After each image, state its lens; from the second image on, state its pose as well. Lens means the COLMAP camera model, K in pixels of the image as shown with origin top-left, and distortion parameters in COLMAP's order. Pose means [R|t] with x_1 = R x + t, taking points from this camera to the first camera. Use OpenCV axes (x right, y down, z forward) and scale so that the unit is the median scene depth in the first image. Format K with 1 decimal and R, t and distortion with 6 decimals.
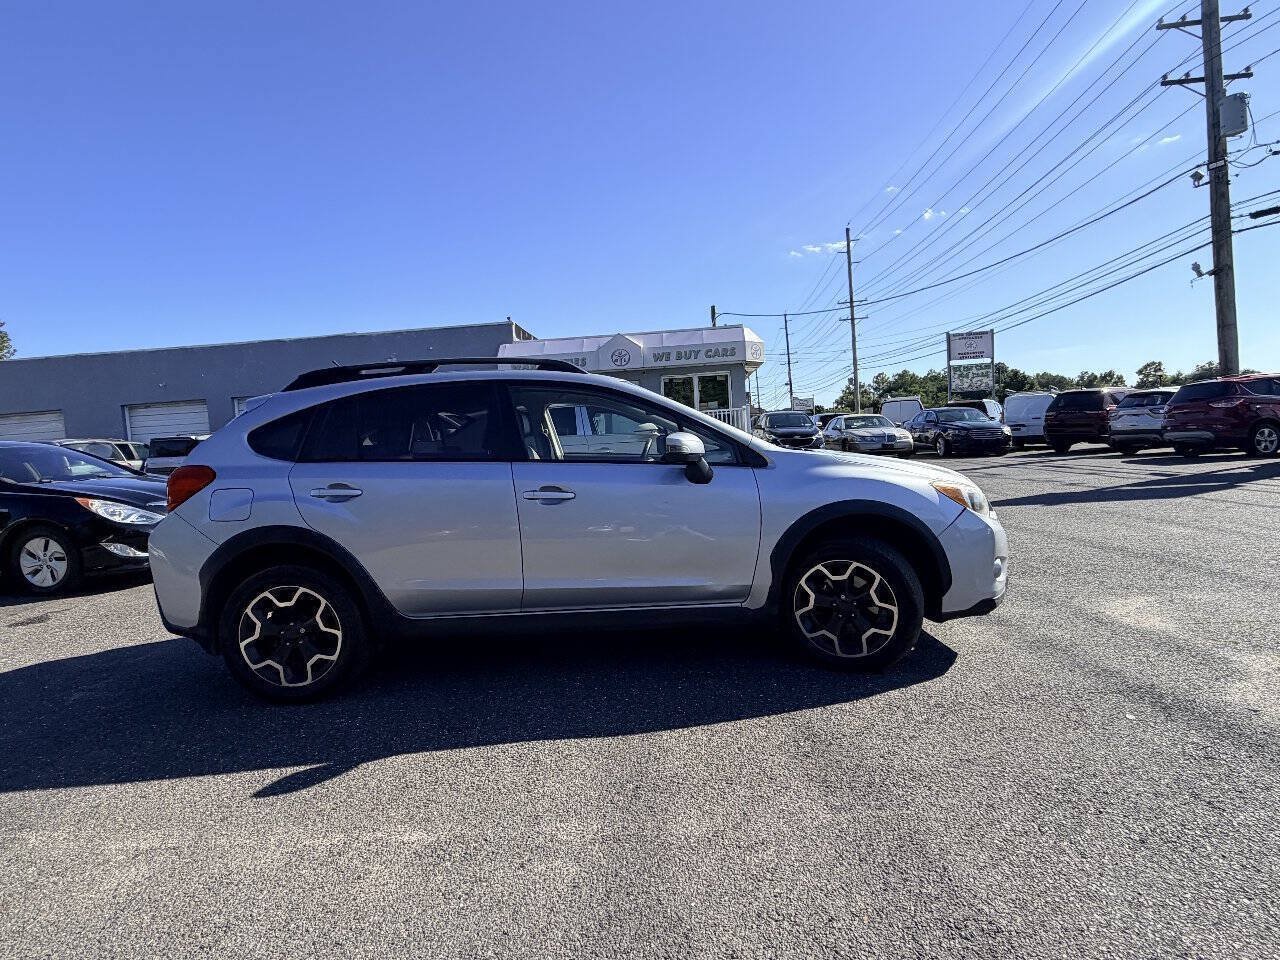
lens RADIAL K [[670.8, 0, 644.4], [0, 670.8, 476.3], [0, 0, 1]] dist [0.000548, -0.000499]
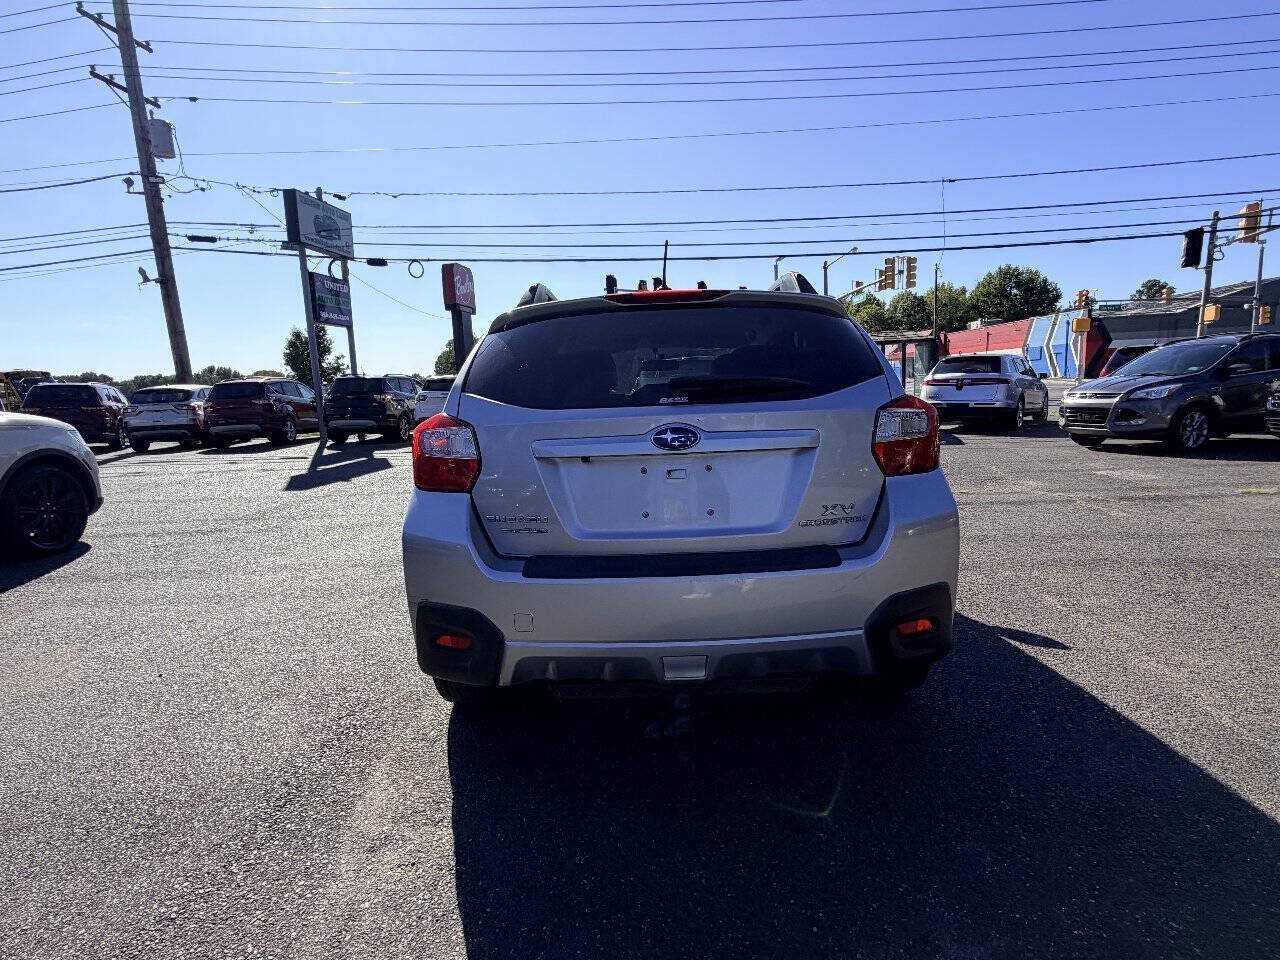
lens RADIAL K [[670.8, 0, 642.9], [0, 670.8, 482.1], [0, 0, 1]] dist [0.000548, -0.000499]
pose [[0.034373, -0.089210, 0.995420, -0.231086], [0.094619, 0.991825, 0.085621, -0.001923], [-0.994920, 0.091243, 0.042533, 0.215895]]
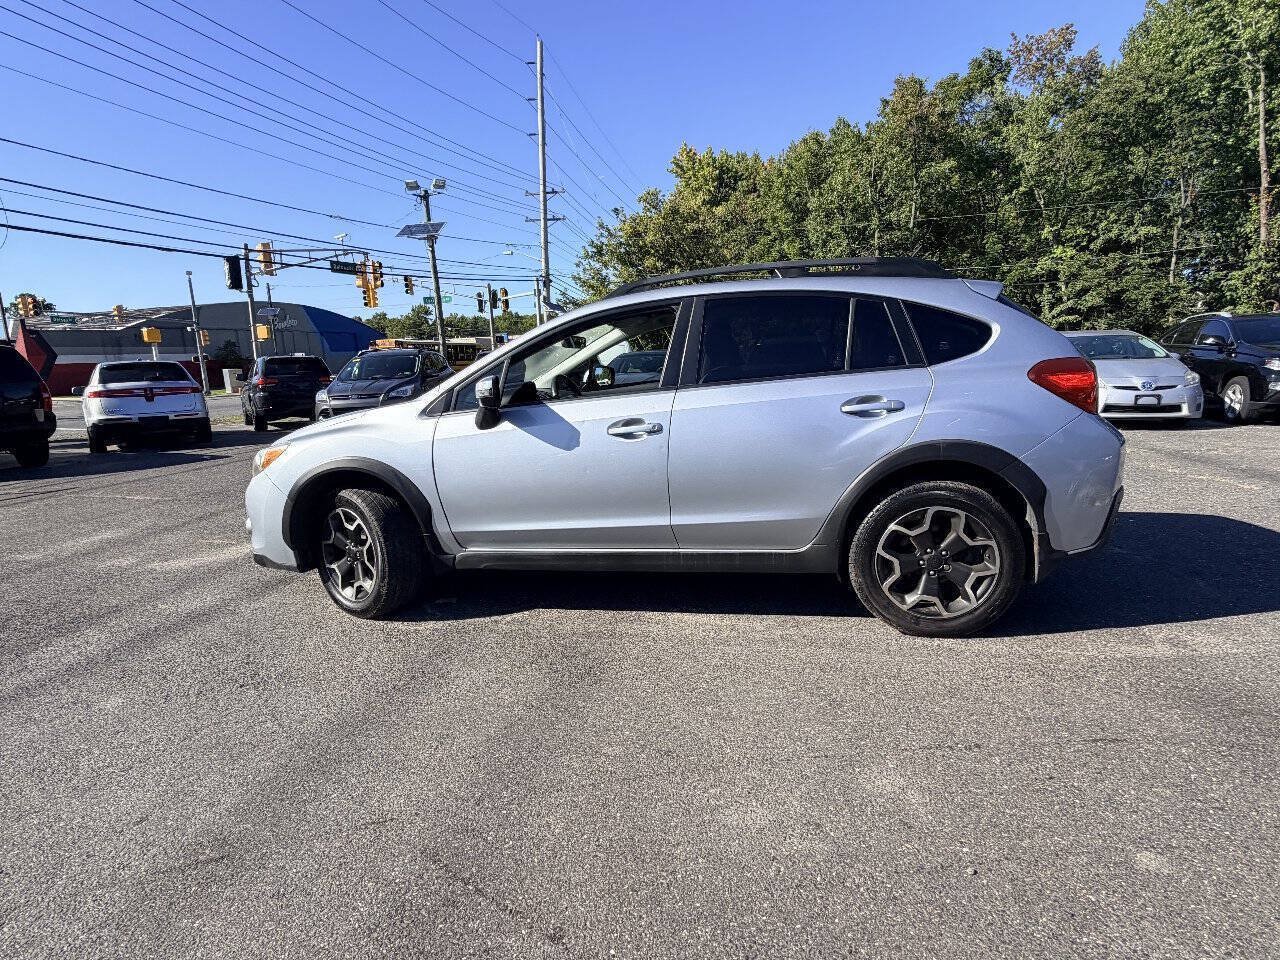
lens RADIAL K [[670.8, 0, 636.0], [0, 670.8, 480.3], [0, 0, 1]] dist [0.000548, -0.000499]
pose [[-0.968762, 0.055631, 0.241671, -0.063434], [0.110793, 0.968942, 0.221080, -0.023865], [-0.221866, 0.240949, -0.944838, 0.416827]]
